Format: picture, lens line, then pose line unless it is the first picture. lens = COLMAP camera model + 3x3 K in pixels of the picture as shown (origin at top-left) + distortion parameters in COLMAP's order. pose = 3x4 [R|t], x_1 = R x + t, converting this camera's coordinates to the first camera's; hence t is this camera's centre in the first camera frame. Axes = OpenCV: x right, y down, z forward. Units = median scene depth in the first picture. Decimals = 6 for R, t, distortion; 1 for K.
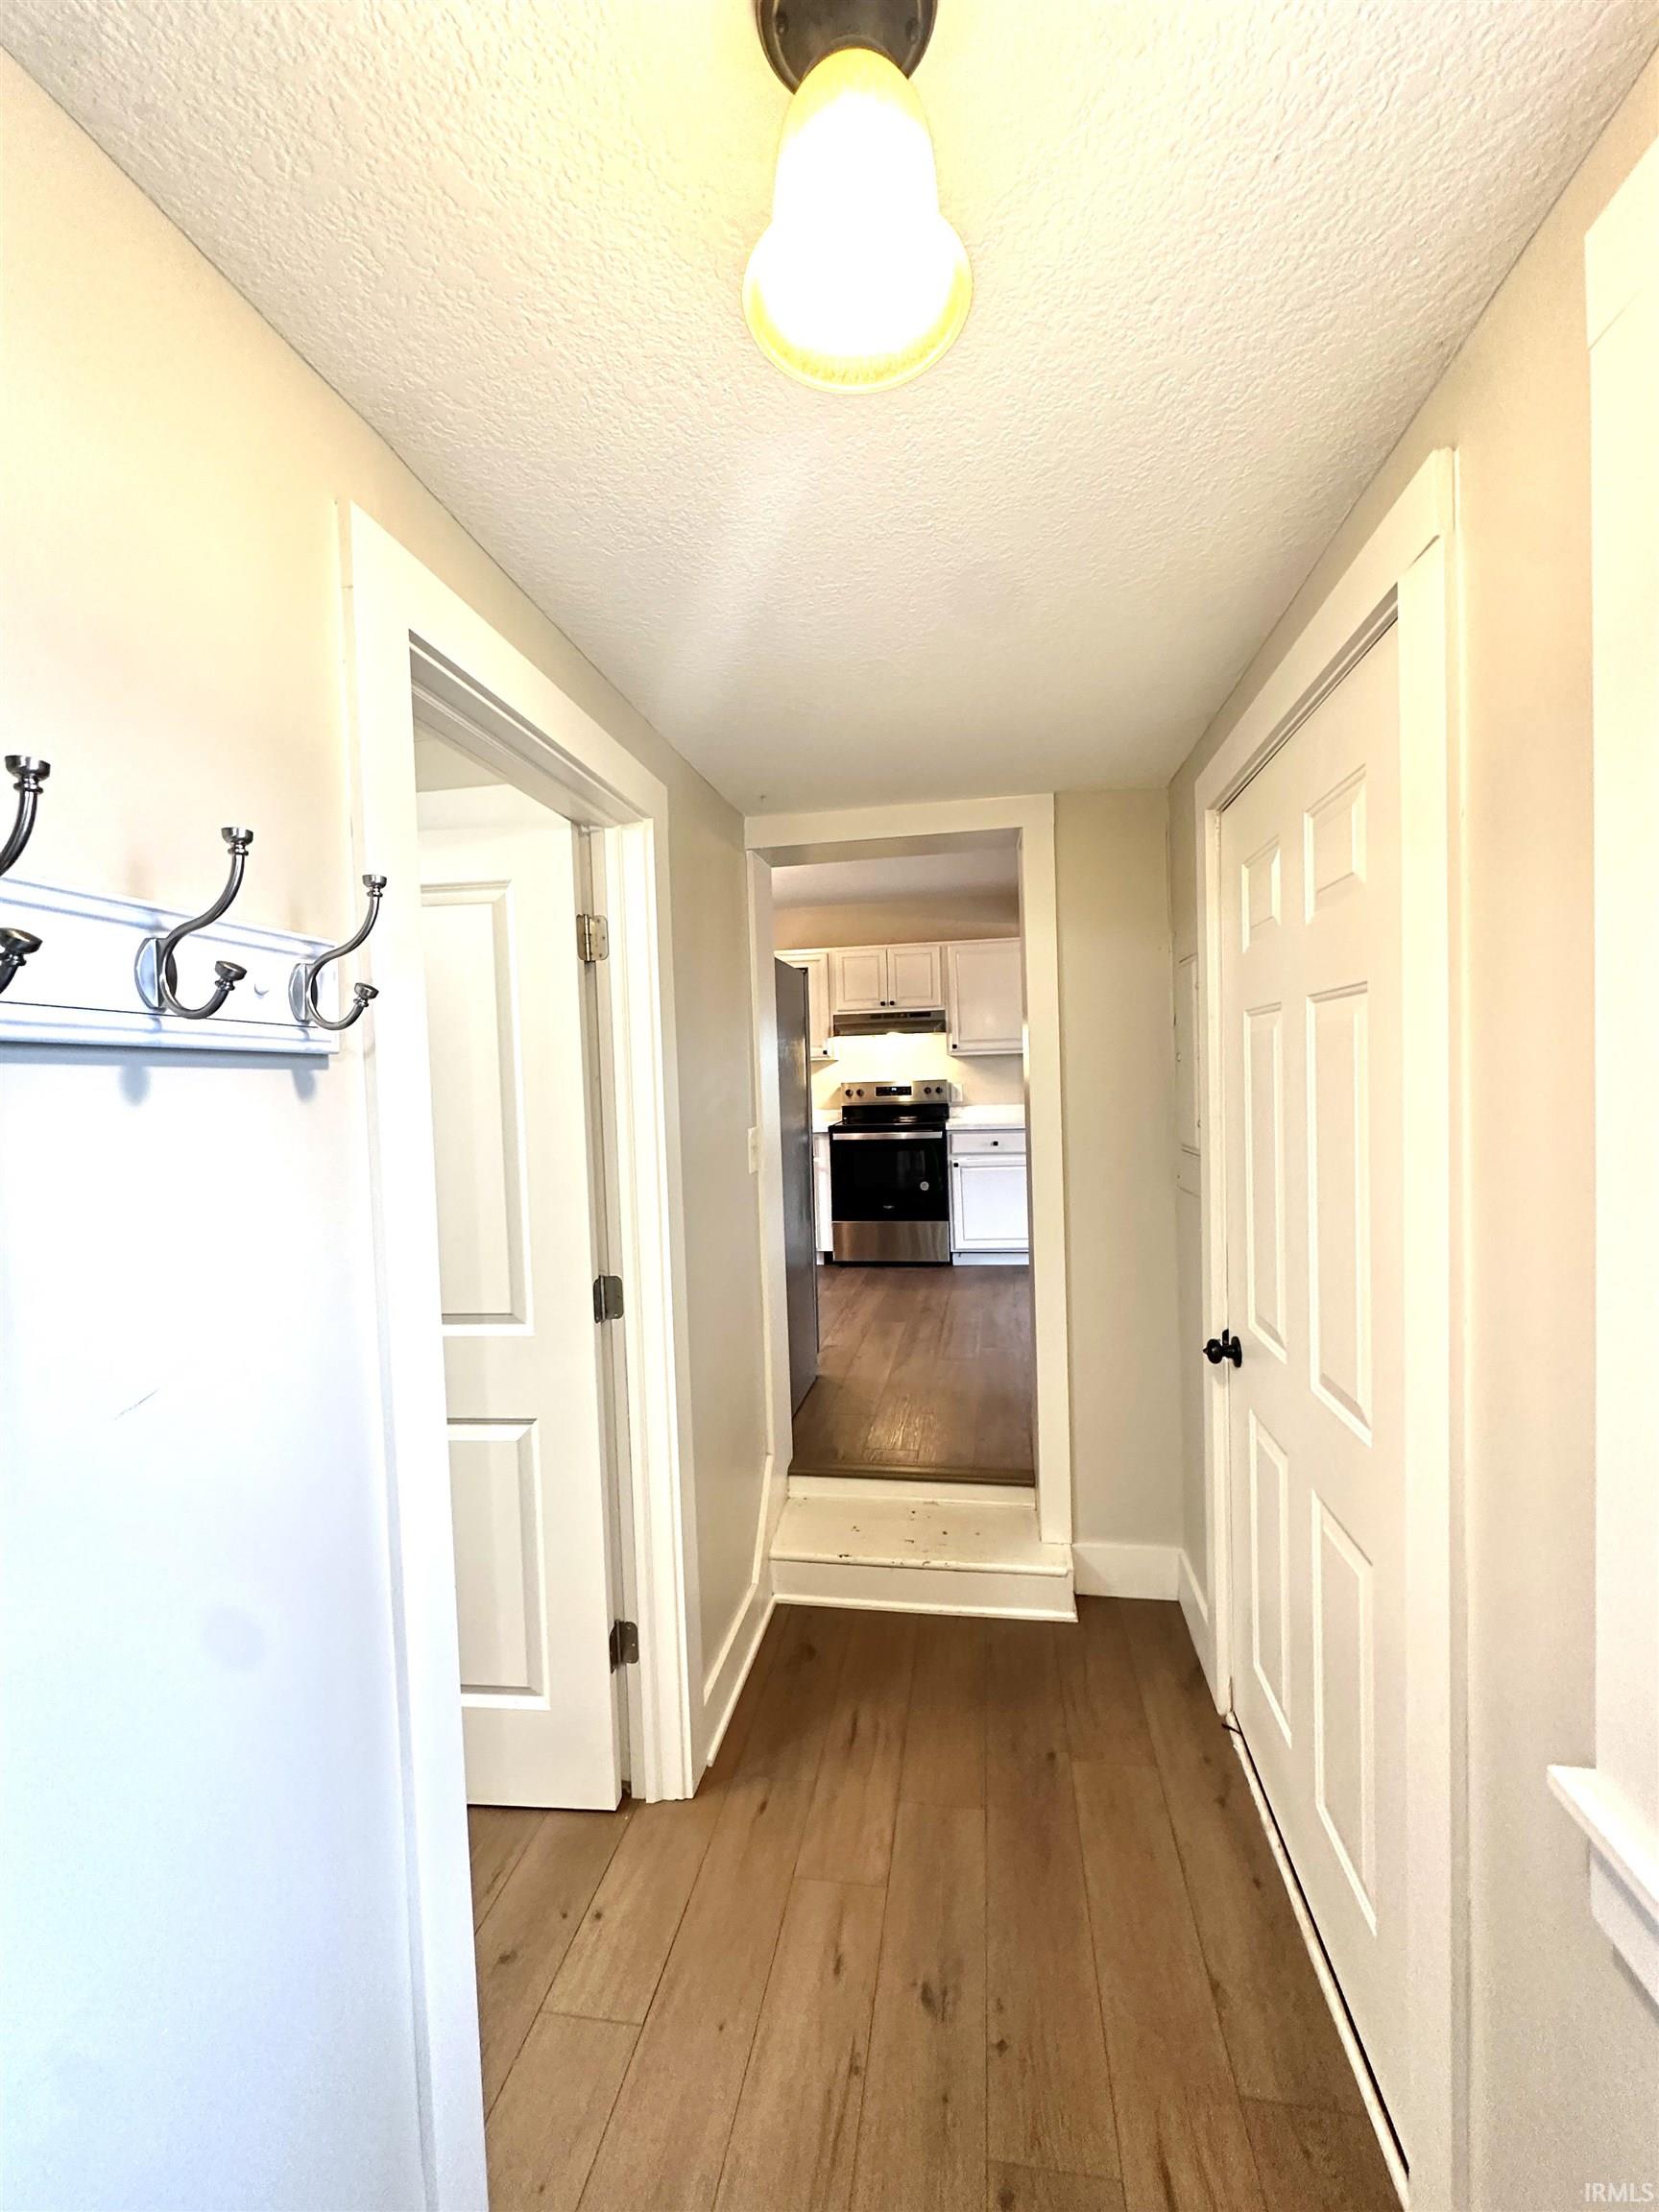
lens RADIAL K [[880.9, 0, 829.9], [0, 880.9, 1102.6], [0, 0, 1]] dist [-0.005072, 0.001365]
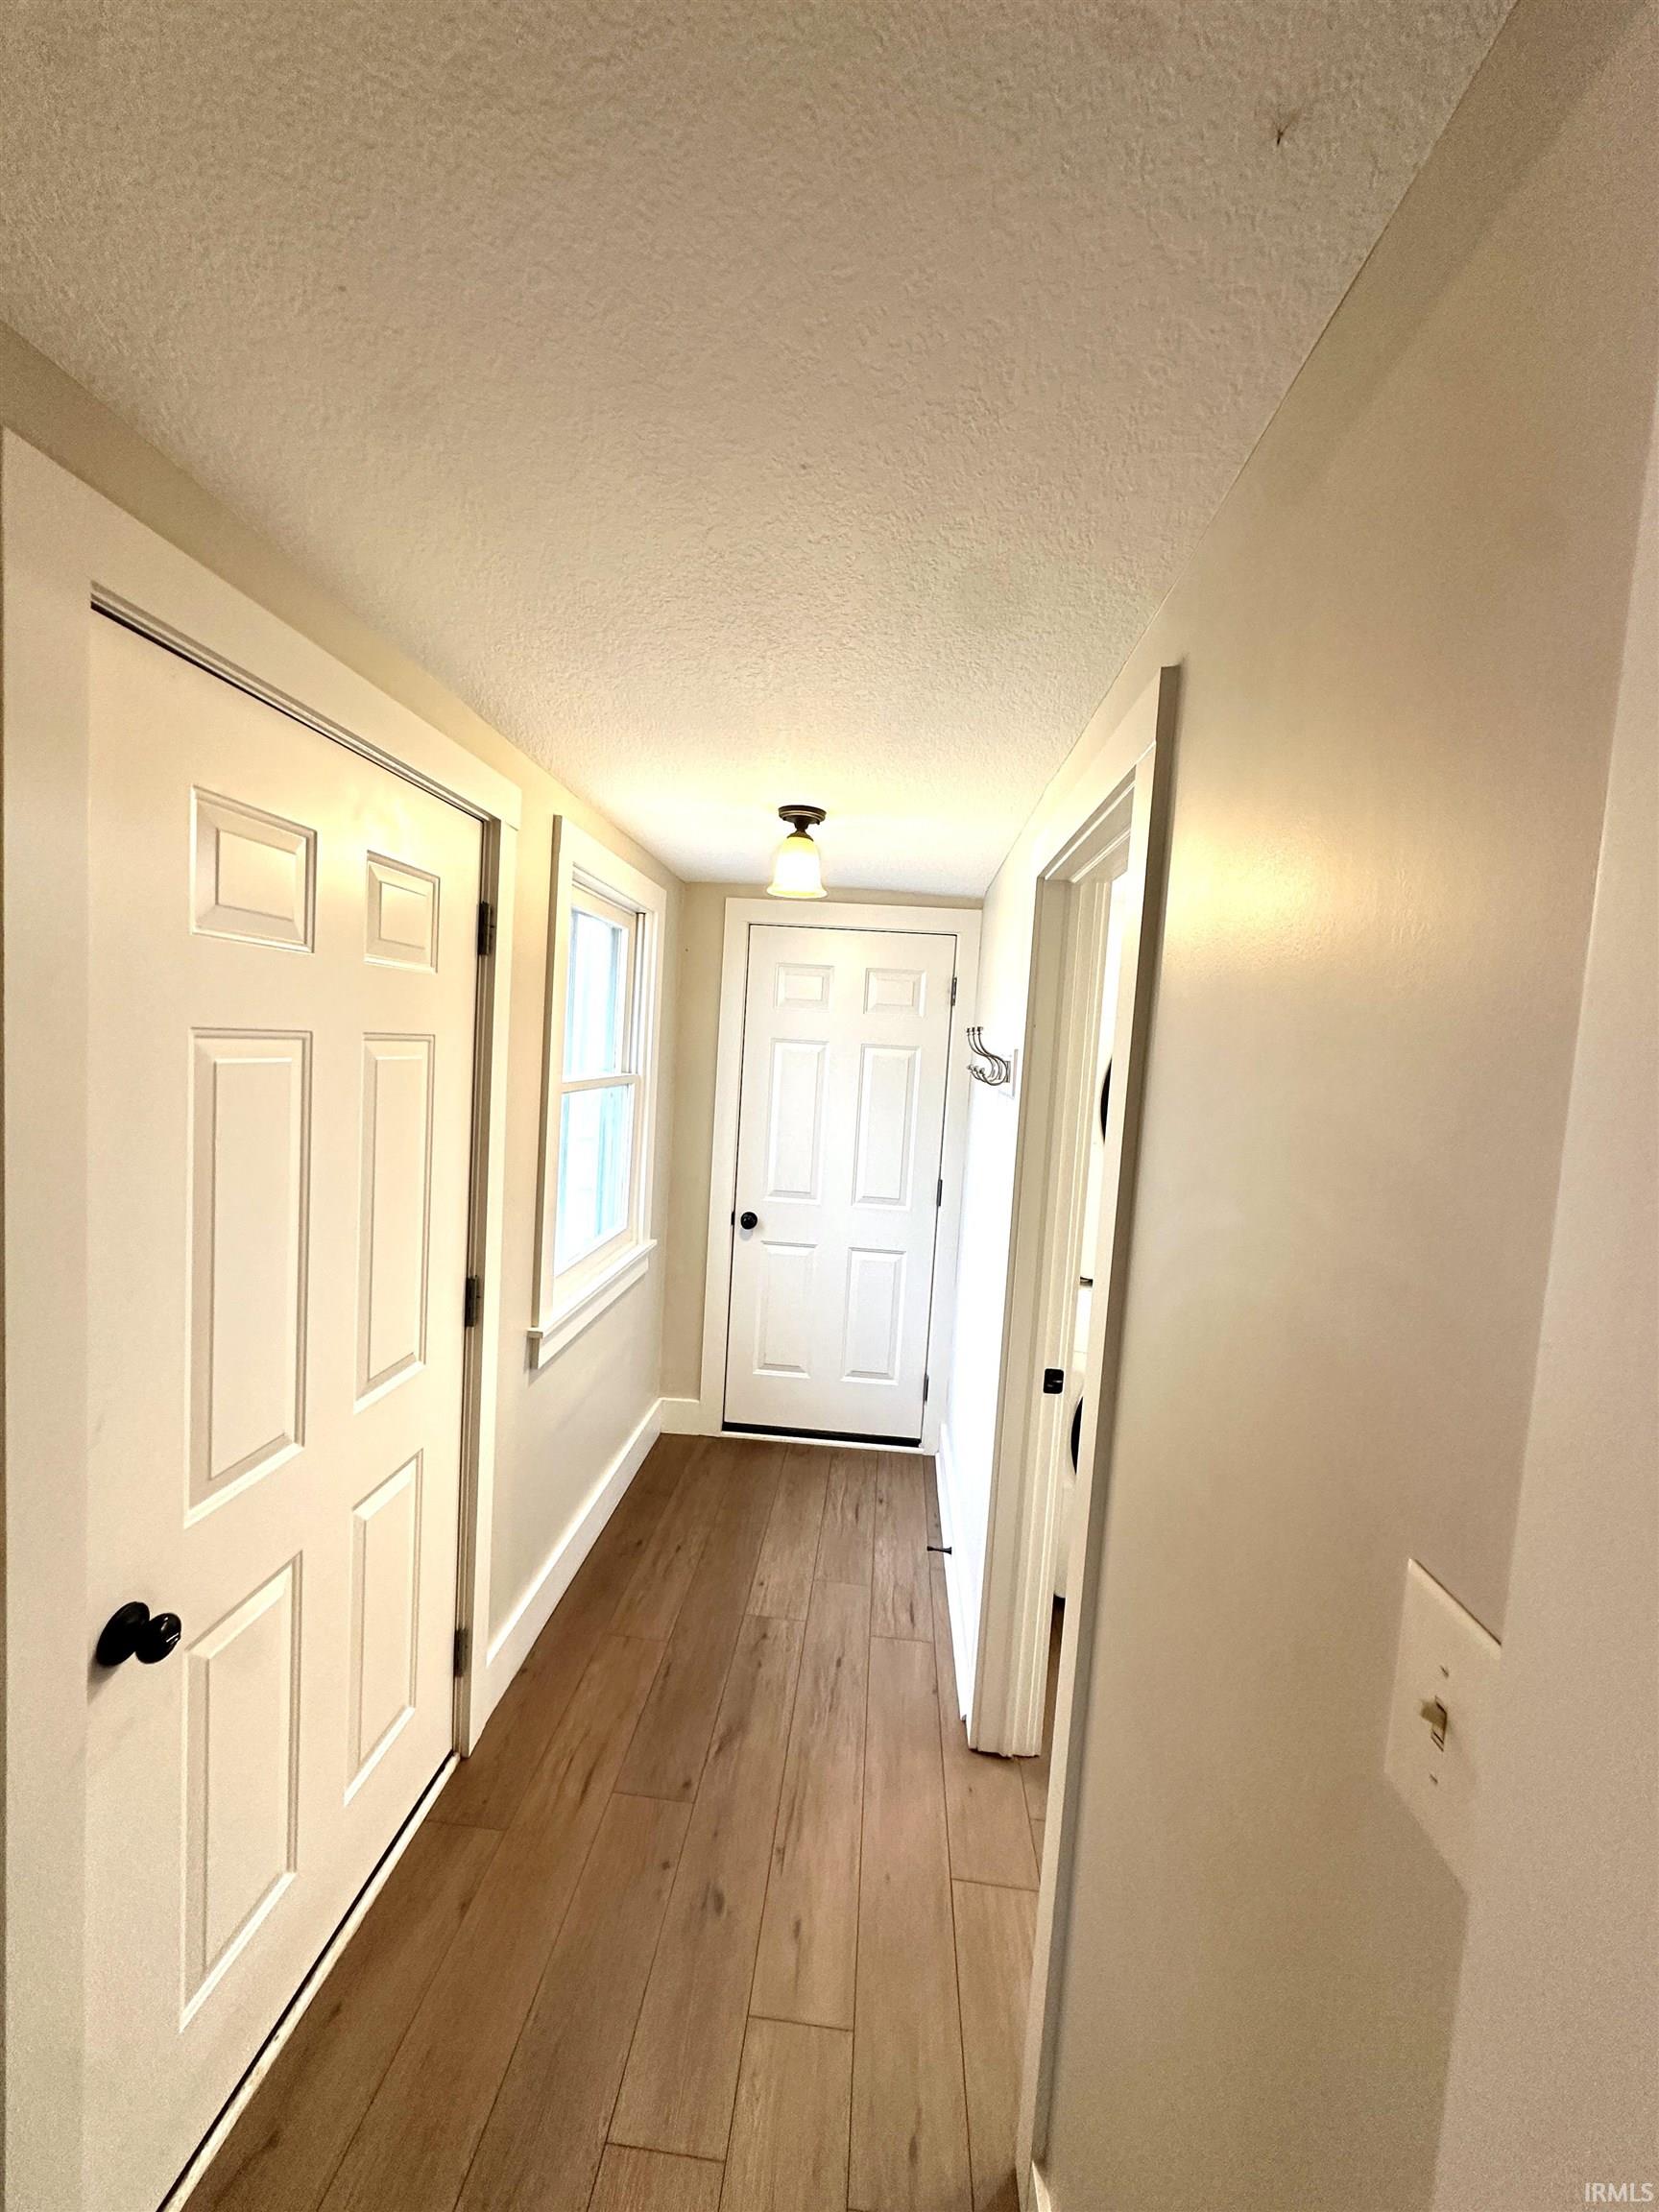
lens RADIAL K [[880.9, 0, 825.4], [0, 880.9, 1111.1], [0, 0, 1]] dist [-0.005072, 0.001365]
pose [[-0.995427, -0.013980, -0.094501, 0.095937], [-0.025035, 0.992835, 0.116839, -0.164291], [0.092191, 0.118671, -0.988645, 2.062902]]
